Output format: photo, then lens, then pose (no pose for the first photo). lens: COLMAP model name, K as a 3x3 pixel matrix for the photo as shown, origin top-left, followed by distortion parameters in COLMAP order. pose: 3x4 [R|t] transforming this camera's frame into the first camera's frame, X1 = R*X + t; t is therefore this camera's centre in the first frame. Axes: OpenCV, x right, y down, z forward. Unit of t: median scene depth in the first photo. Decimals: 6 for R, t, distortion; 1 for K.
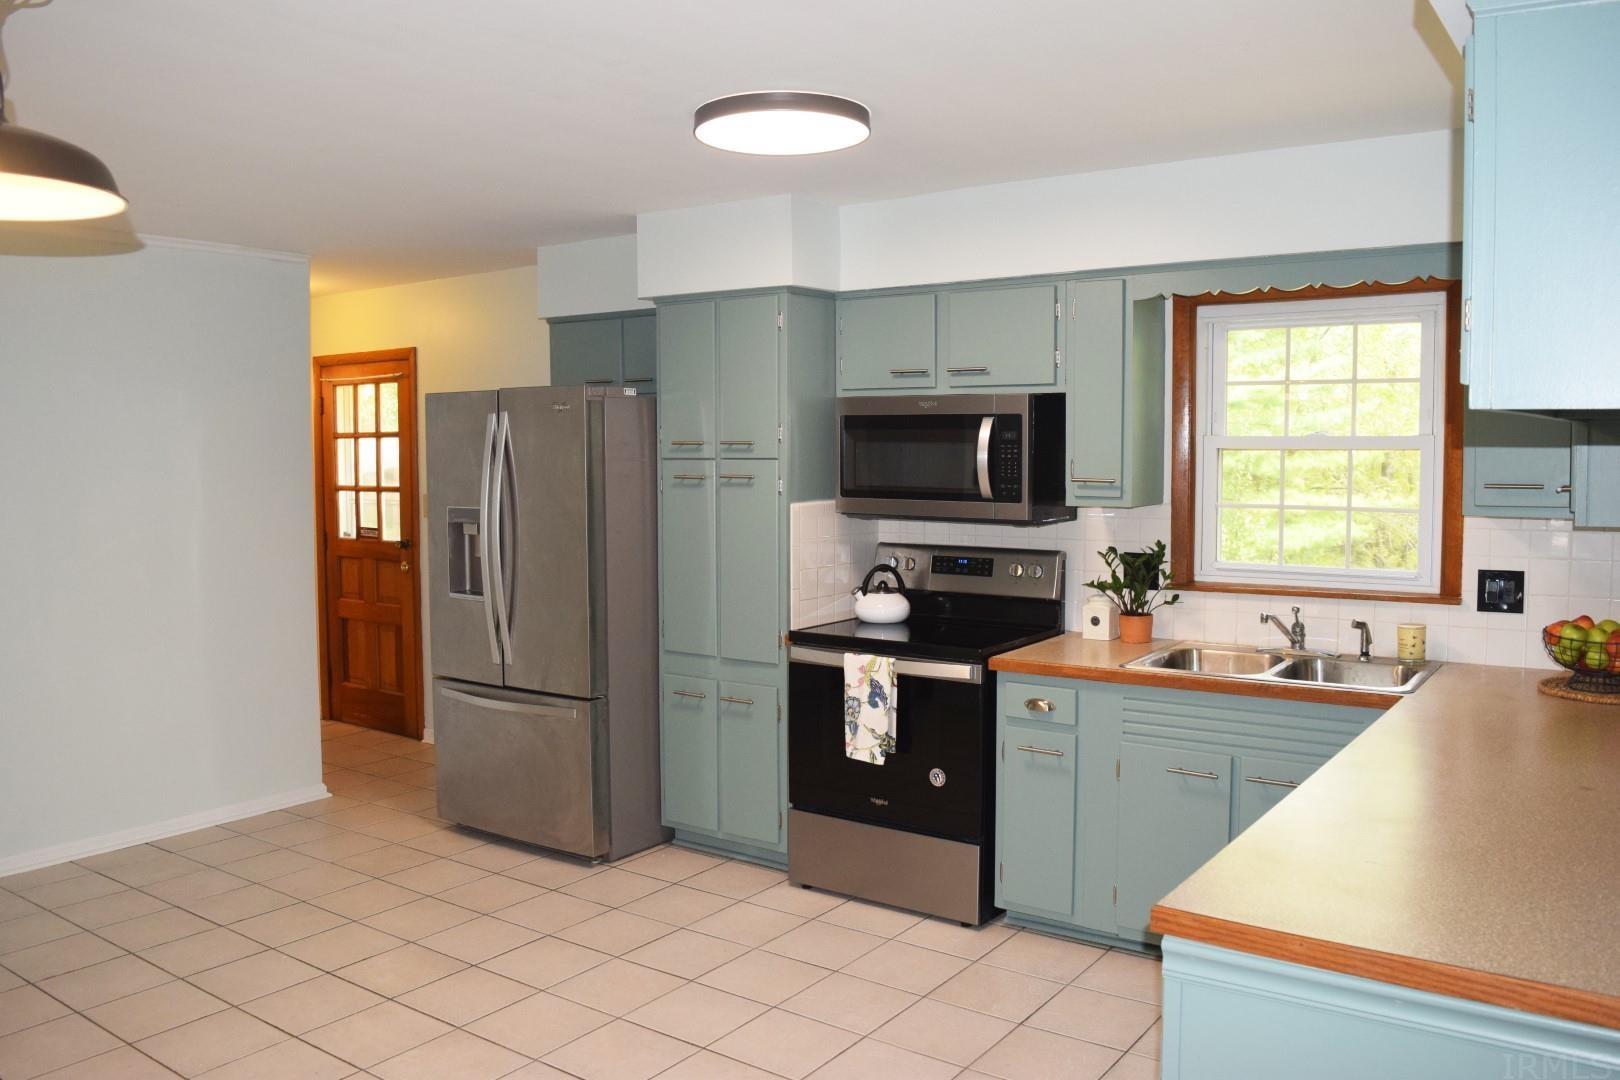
lens RADIAL K [[1275.6, 0, 810.0], [0, 1275.6, 540.0], [0, 0, 1]] dist [-0.088415, 0.004561]
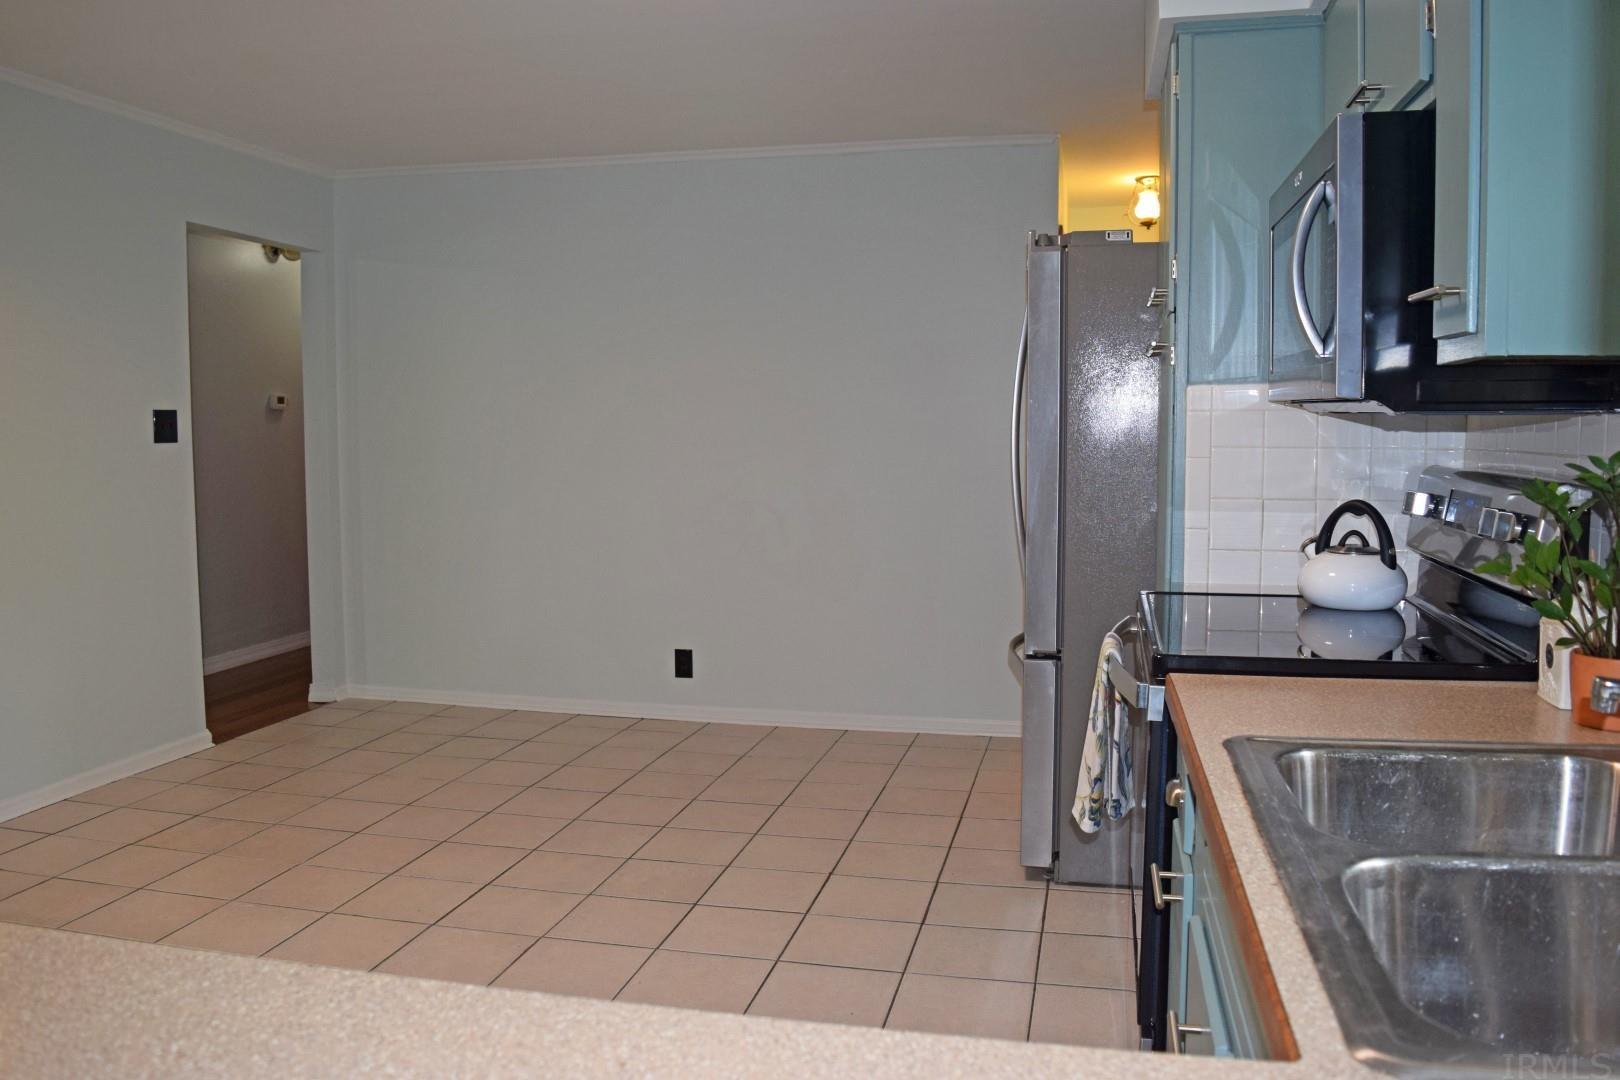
lens RADIAL K [[1275.6, 0, 810.0], [0, 1275.6, 540.0], [0, 0, 1]] dist [-0.088415, 0.004561]
pose [[0.384725, 0.088140, -0.918813, 0.514282], [-0.067367, 0.995457, 0.067285, 0.018140], [0.920570, 0.036012, 0.388915, 0.665296]]
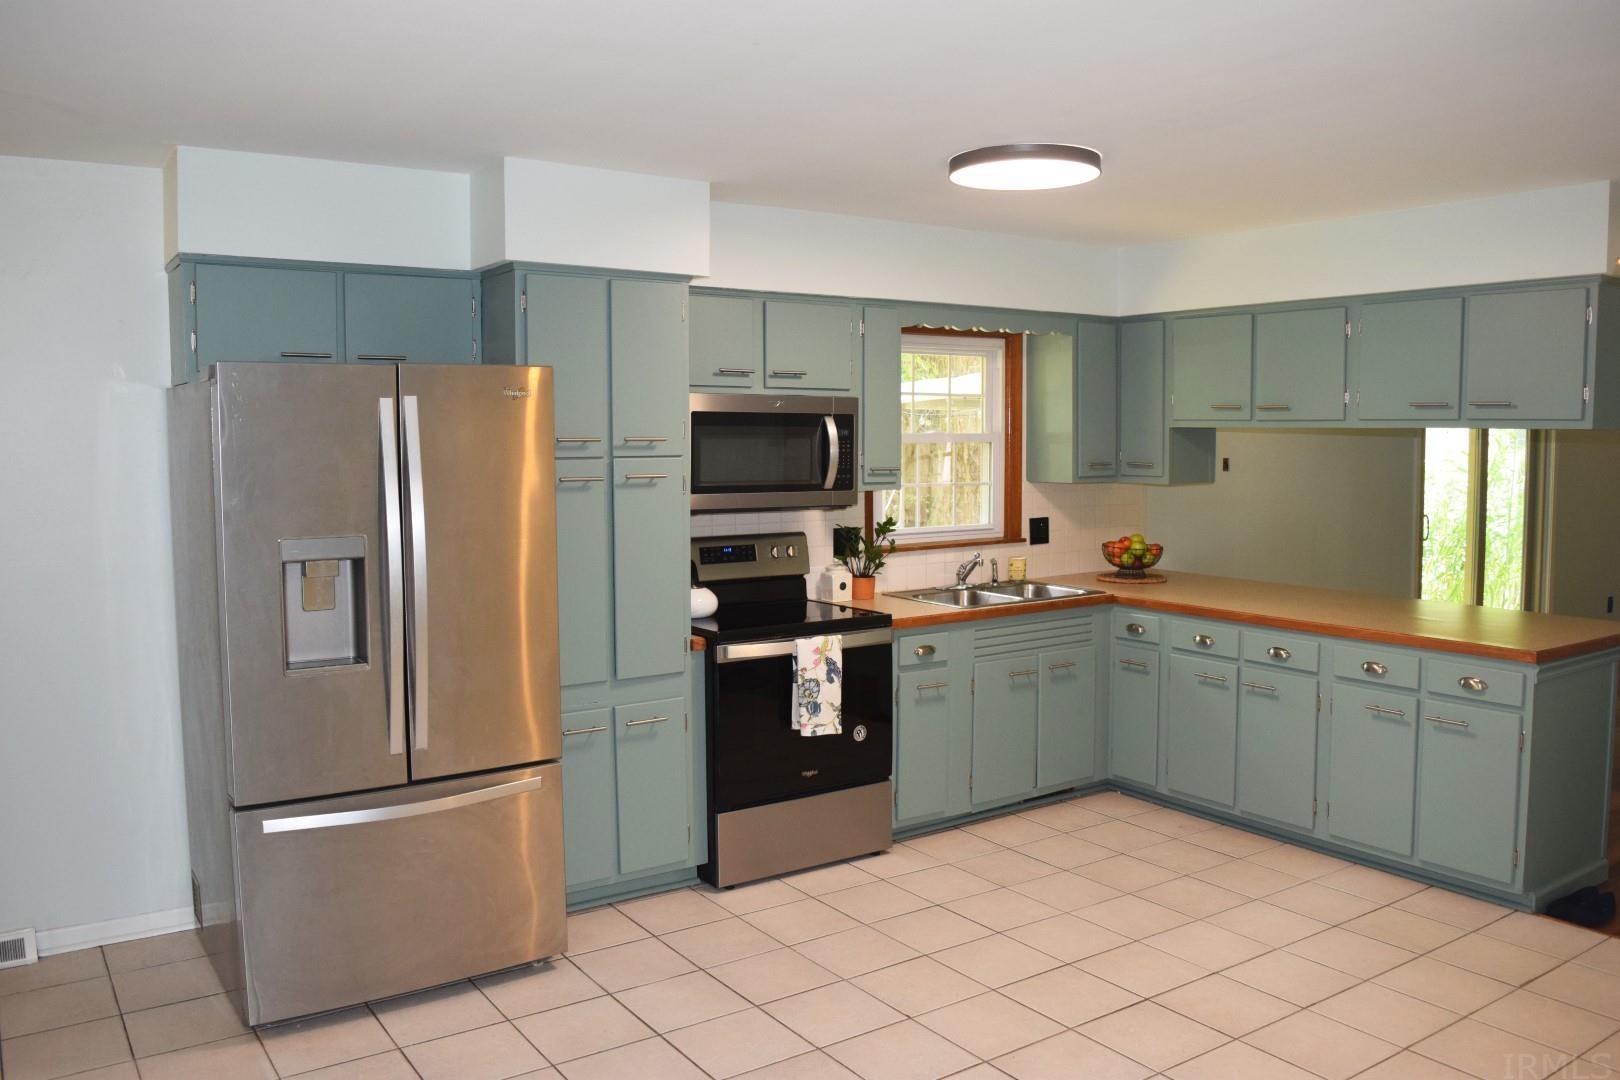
lens RADIAL K [[1275.6, 0, 810.0], [0, 1275.6, 540.0], [0, 0, 1]] dist [-0.088415, 0.004561]
pose [[0.342322, -0.074276, 0.936642, -0.951889], [0.071683, 0.996030, 0.052787, -0.047951], [-0.936844, 0.049071, 0.346287, 0.627150]]
